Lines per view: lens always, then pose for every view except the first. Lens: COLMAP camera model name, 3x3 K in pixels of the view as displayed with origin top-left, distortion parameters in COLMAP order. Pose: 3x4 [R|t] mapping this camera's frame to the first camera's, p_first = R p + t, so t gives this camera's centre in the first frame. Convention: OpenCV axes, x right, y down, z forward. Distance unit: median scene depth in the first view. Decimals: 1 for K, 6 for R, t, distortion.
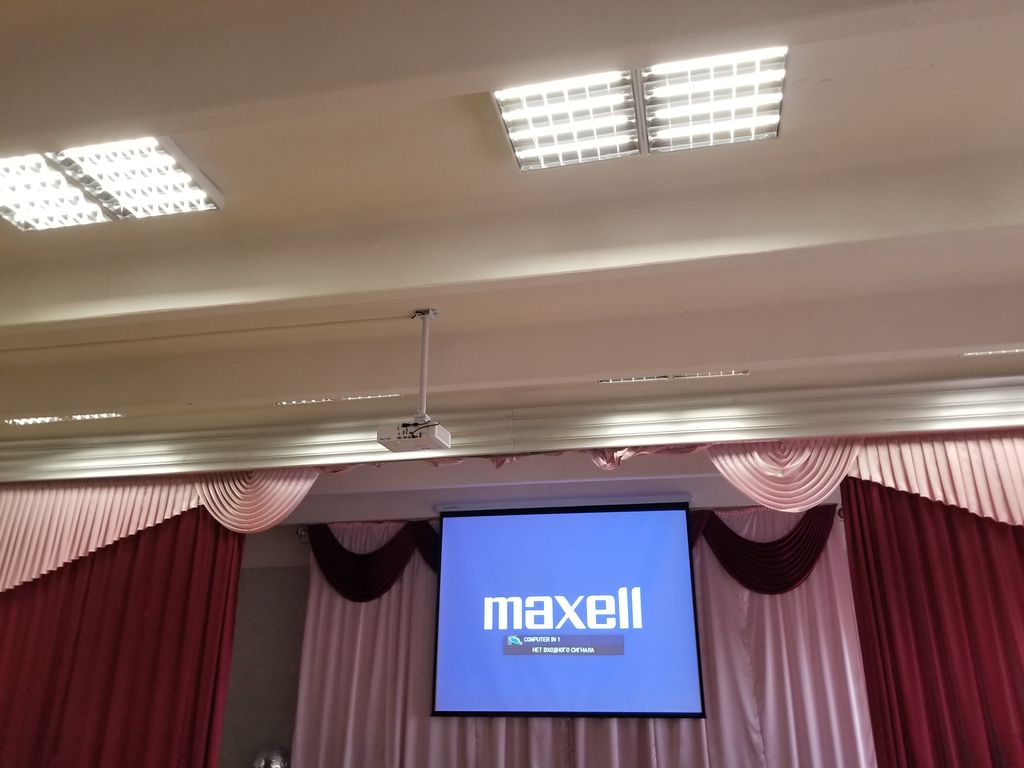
lens RADIAL K [[763.9, 0, 514.1], [0, 763.9, 362.5], [0, 0, 1]] dist [0.004145, -0.038986]
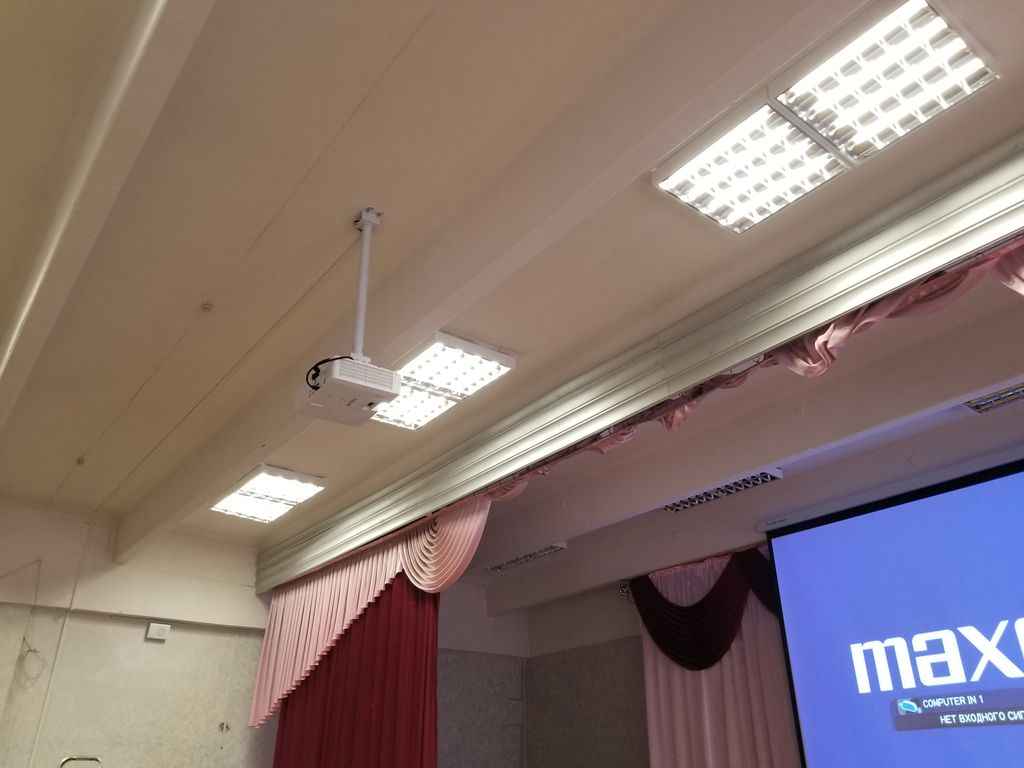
lens RADIAL K [[763.9, 0, 514.1], [0, 763.9, 362.5], [0, 0, 1]] dist [0.004145, -0.038986]
pose [[0.768292, -0.315717, -0.556822, 0.189685], [0.256995, 0.948851, -0.183401, 0.126928], [0.586244, -0.002195, 0.810132, 0.306559]]
